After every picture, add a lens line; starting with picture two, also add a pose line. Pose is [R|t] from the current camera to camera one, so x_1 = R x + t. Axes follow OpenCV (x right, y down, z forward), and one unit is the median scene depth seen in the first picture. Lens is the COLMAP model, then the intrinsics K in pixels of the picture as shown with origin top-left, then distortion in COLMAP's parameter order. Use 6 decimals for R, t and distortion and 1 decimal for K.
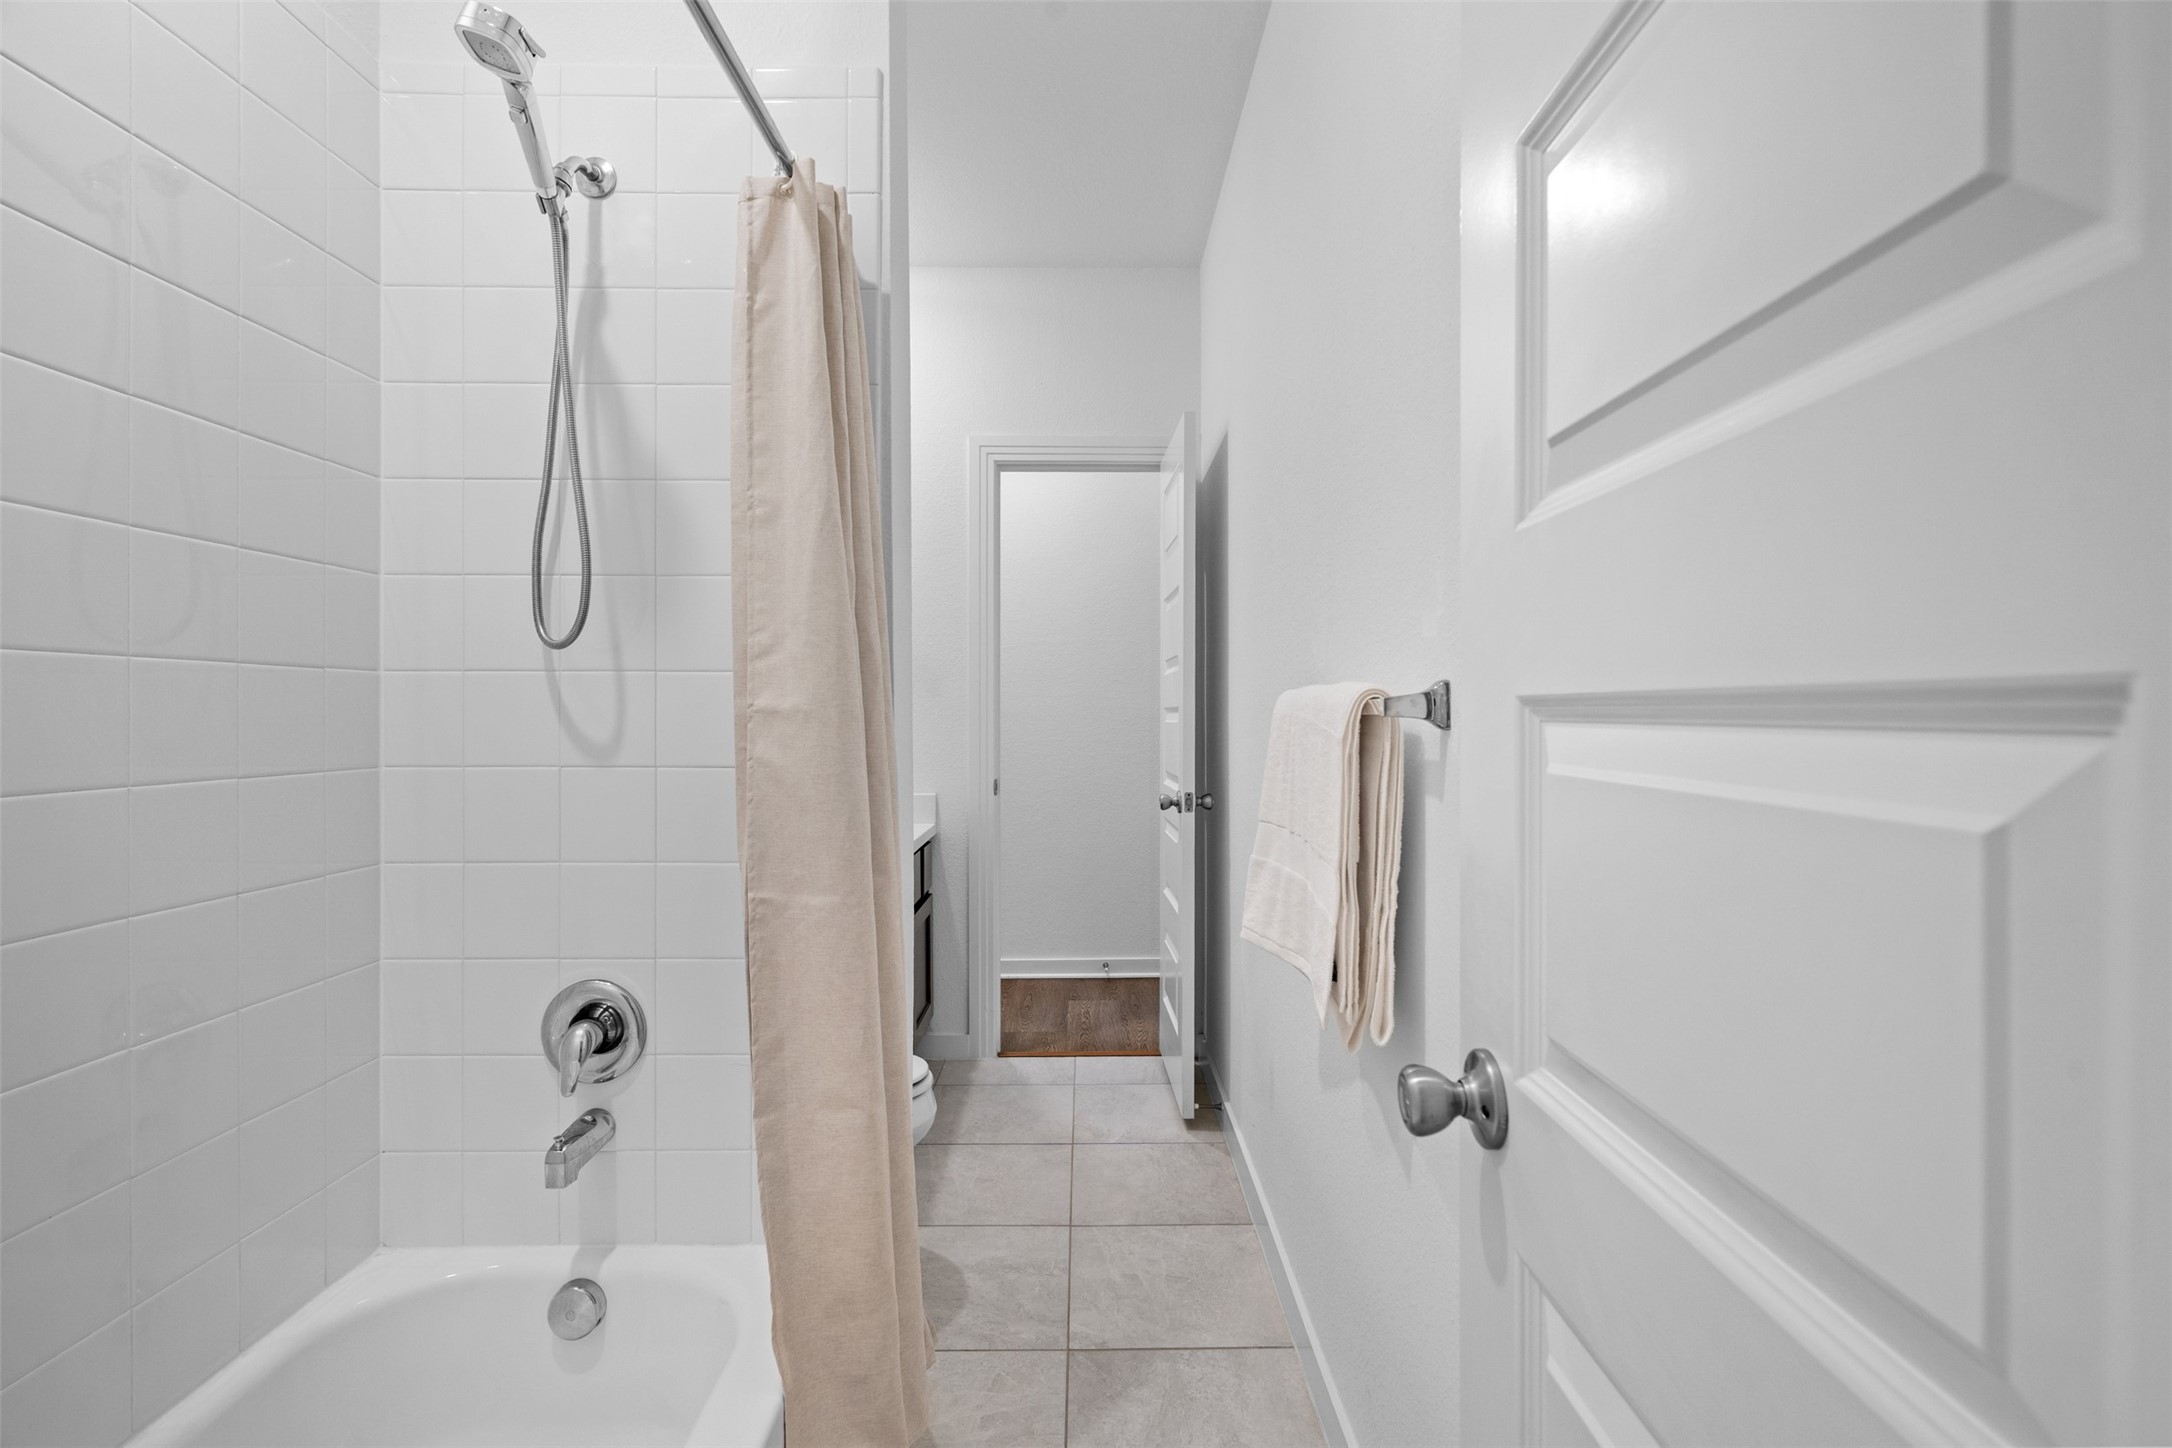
lens RADIAL K [[1009.2, 0, 1096.5], [0, 1009.2, 726.5], [0, 0, 1]] dist [-0.009366, 0.004538]
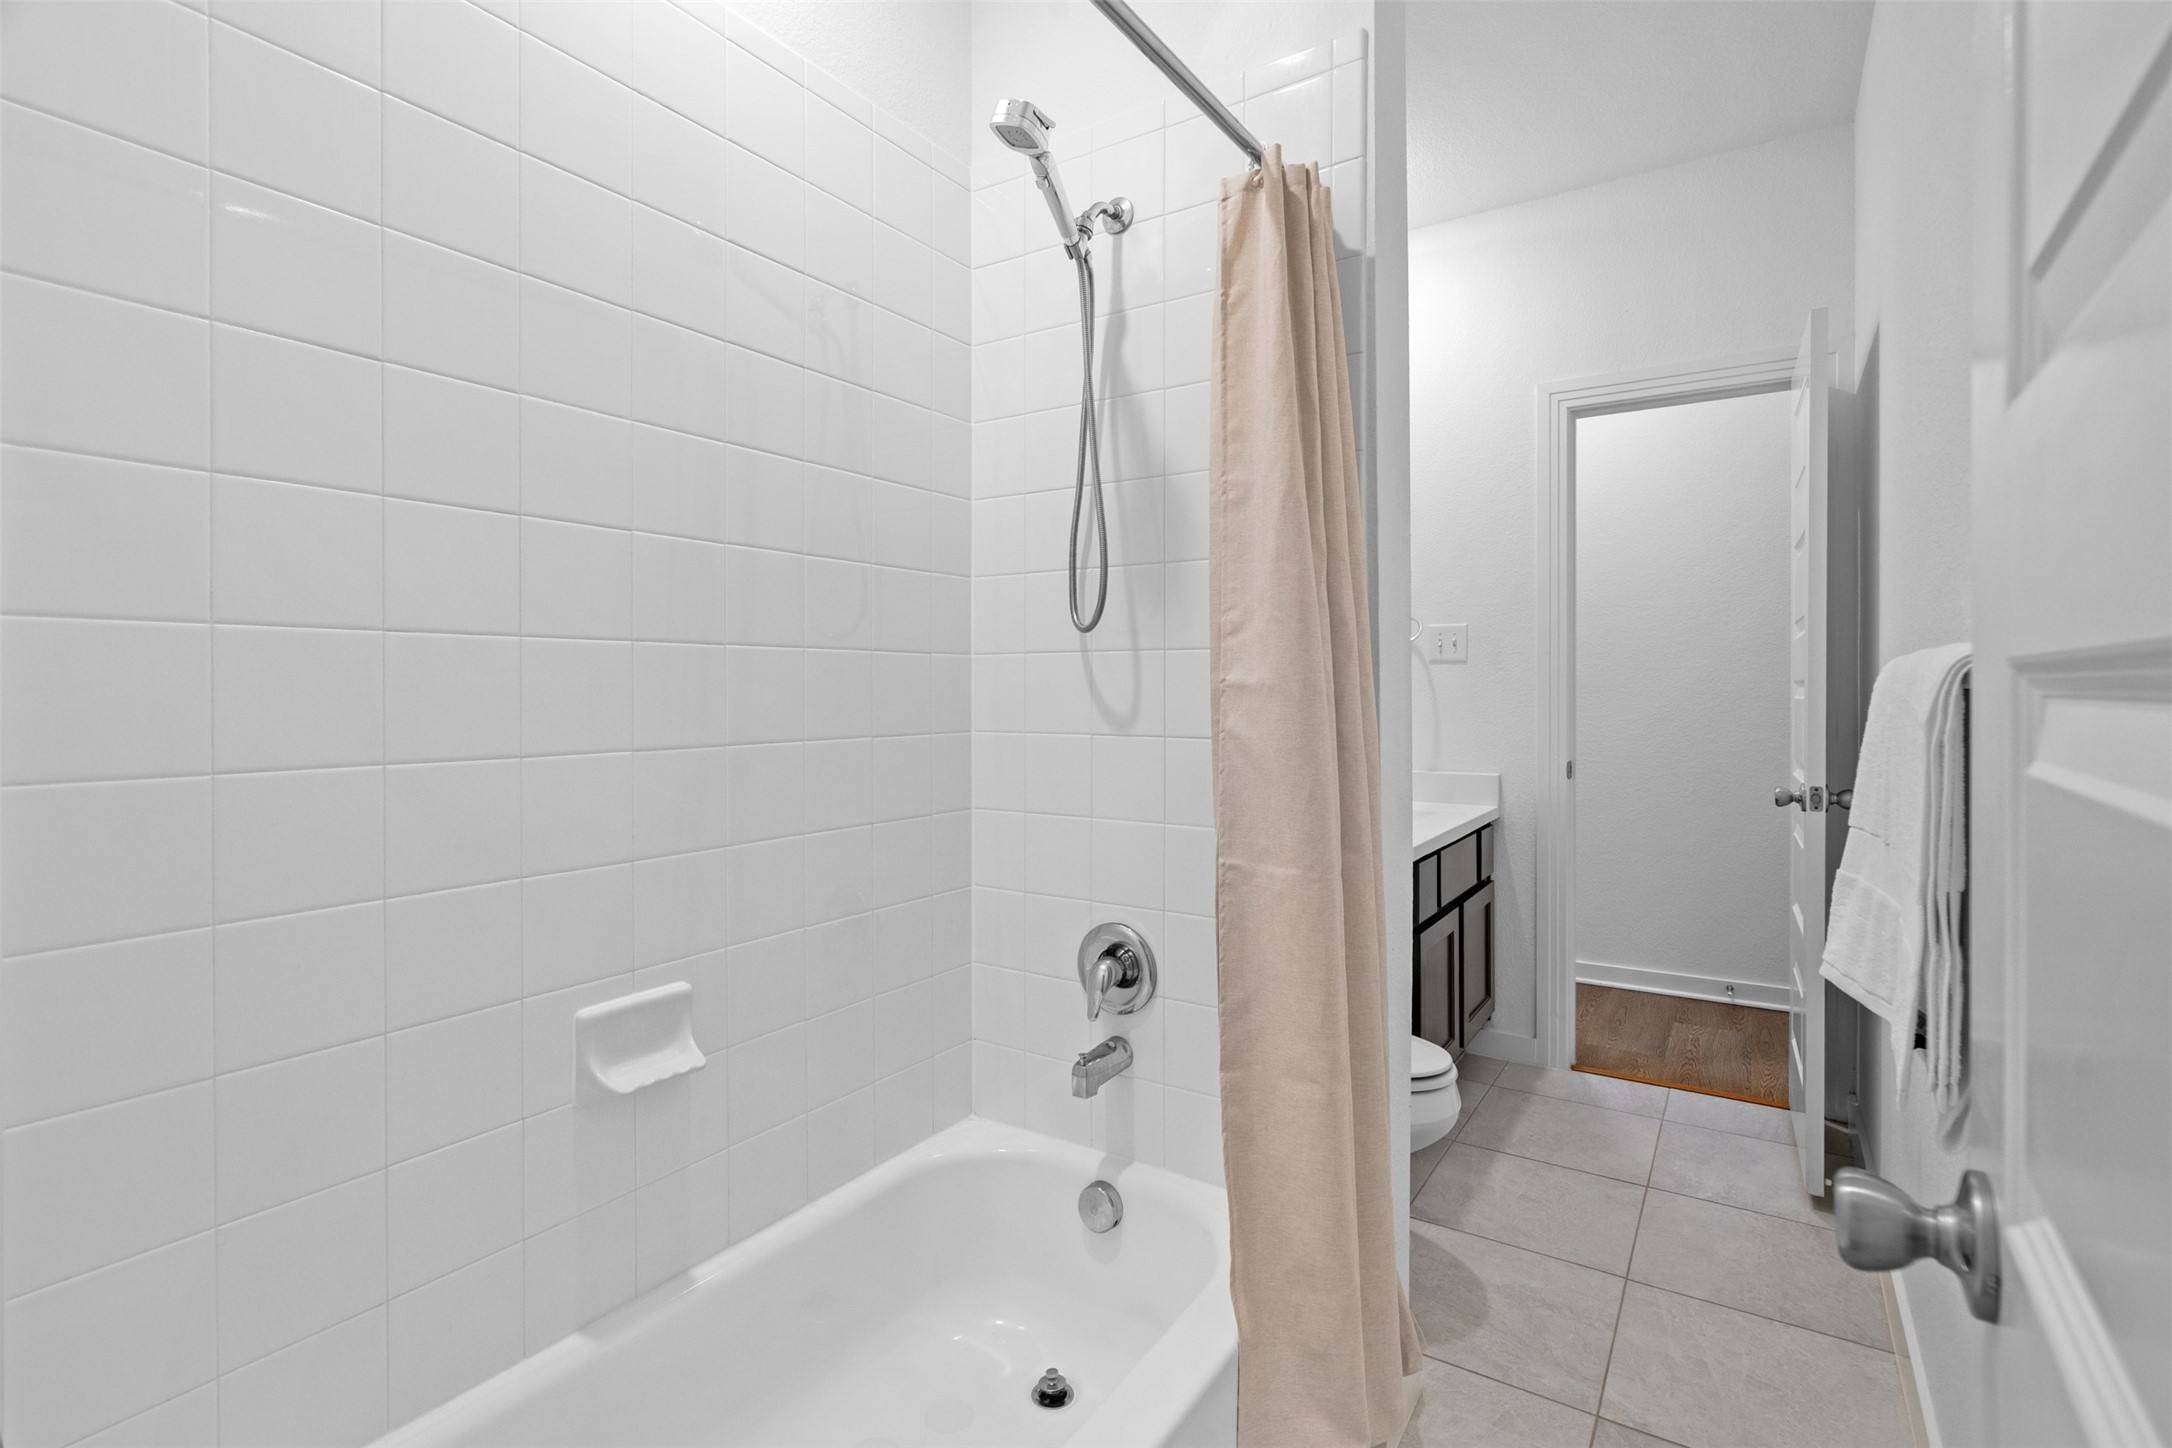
lens RADIAL K [[1009.2, 0, 1091.3], [0, 1009.2, 705.0], [0, 0, 1]] dist [-0.009366, 0.004538]
pose [[0.829971, 0.007480, -0.557757, 0.114091], [-0.005646, 0.999972, 0.005009, 0.000307], [0.557779, -0.001008, 0.829989, 0.040313]]
